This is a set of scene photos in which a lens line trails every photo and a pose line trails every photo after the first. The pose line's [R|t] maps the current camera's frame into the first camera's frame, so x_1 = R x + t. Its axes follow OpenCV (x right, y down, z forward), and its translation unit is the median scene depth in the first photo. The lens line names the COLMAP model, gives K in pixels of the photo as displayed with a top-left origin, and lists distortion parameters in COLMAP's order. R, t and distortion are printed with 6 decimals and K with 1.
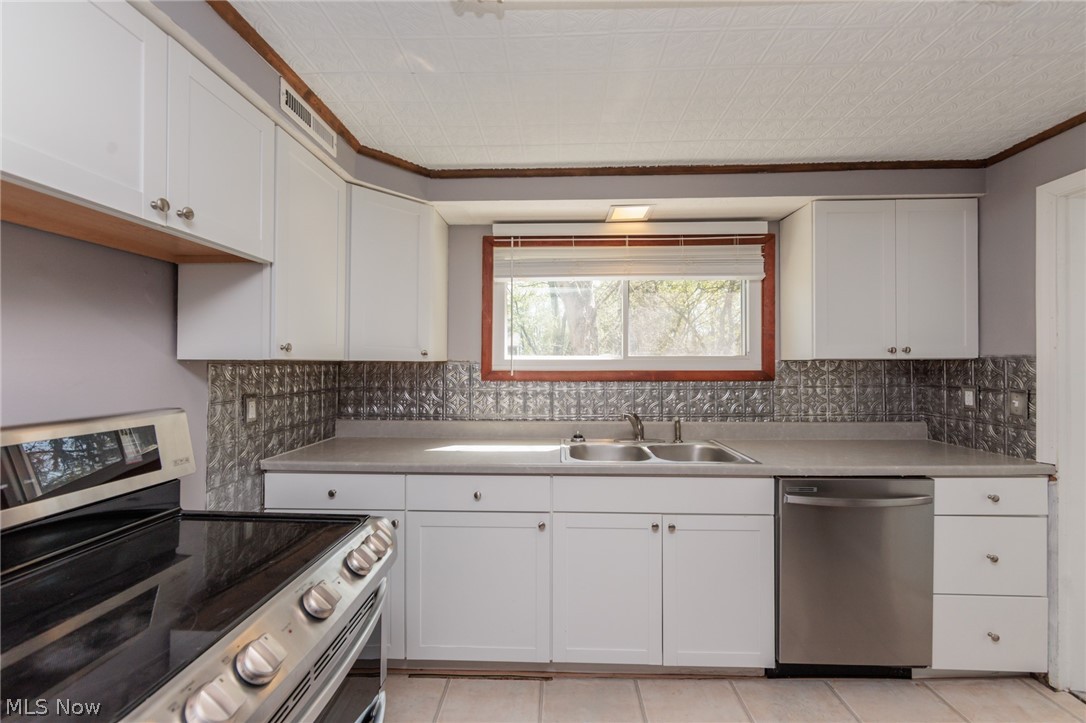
lens RADIAL K [[425.9, 0, 543.3], [0, 425.9, 360.1], [0, 0, 1]] dist [-0.007023, 0.000947]
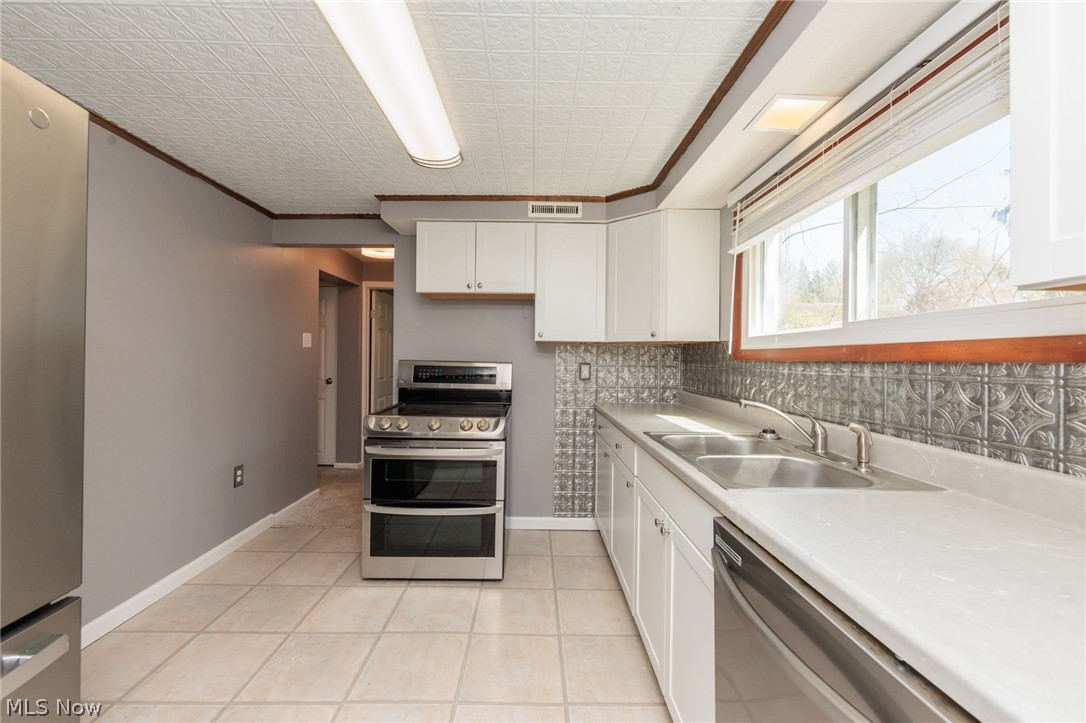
lens RADIAL K [[425.9, 0, 538.2], [0, 425.9, 359.5], [0, 0, 1]] dist [-0.007023, 0.000947]
pose [[0.067345, 0.006335, -0.997710, 0.902648], [-0.007148, 0.999957, 0.005866, 0.050220], [0.997704, 0.006736, 0.067388, 0.575914]]
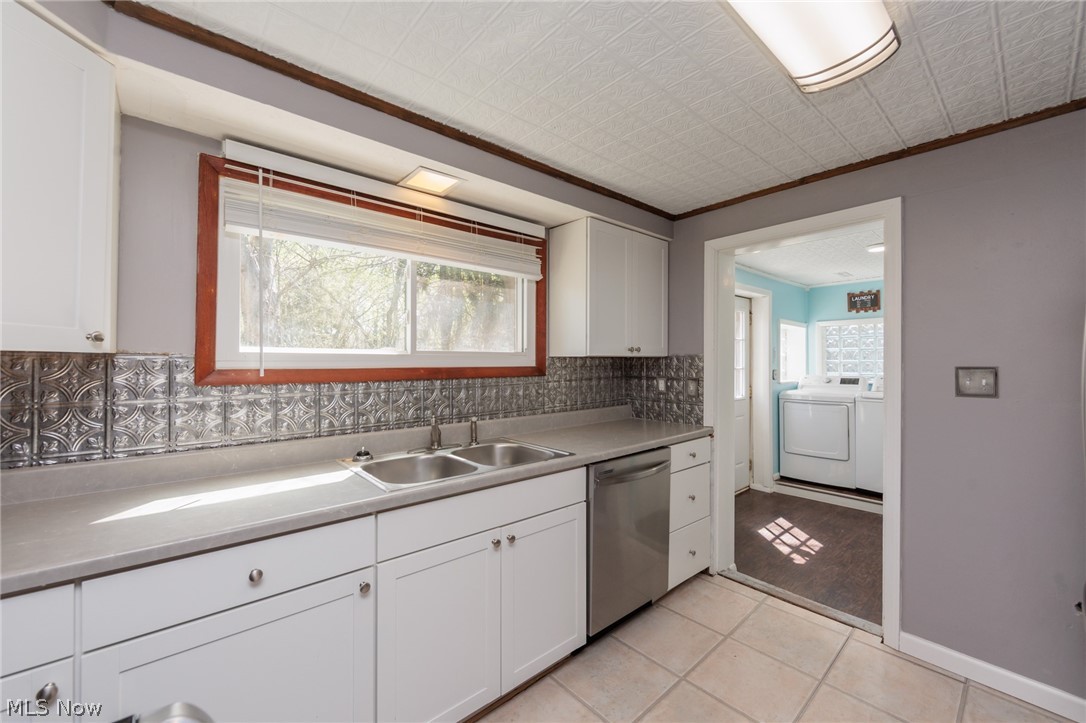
lens RADIAL K [[425.9, 0, 538.7], [0, 425.9, 358.5], [0, 0, 1]] dist [-0.007023, 0.000947]
pose [[0.736089, 0.005765, 0.676860, -0.224190], [-0.006482, 0.999978, -0.001468, 0.007127], [-0.676854, -0.003307, 0.736110, 0.240129]]
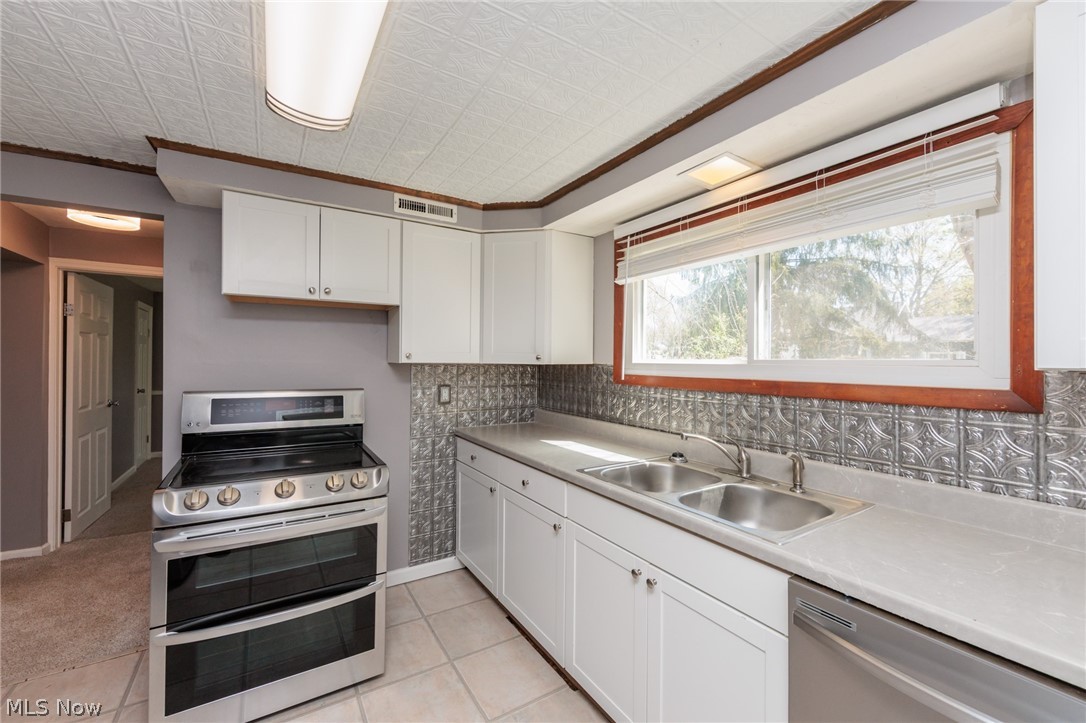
lens RADIAL K [[425.9, 0, 539.6], [0, 425.9, 360.6], [0, 0, 1]] dist [-0.007023, 0.000947]
pose [[0.569211, 0.003293, -0.822185, 0.676442], [-0.002104, 0.999995, 0.002548, -0.011081], [0.822189, 0.000279, 0.569214, 0.322041]]
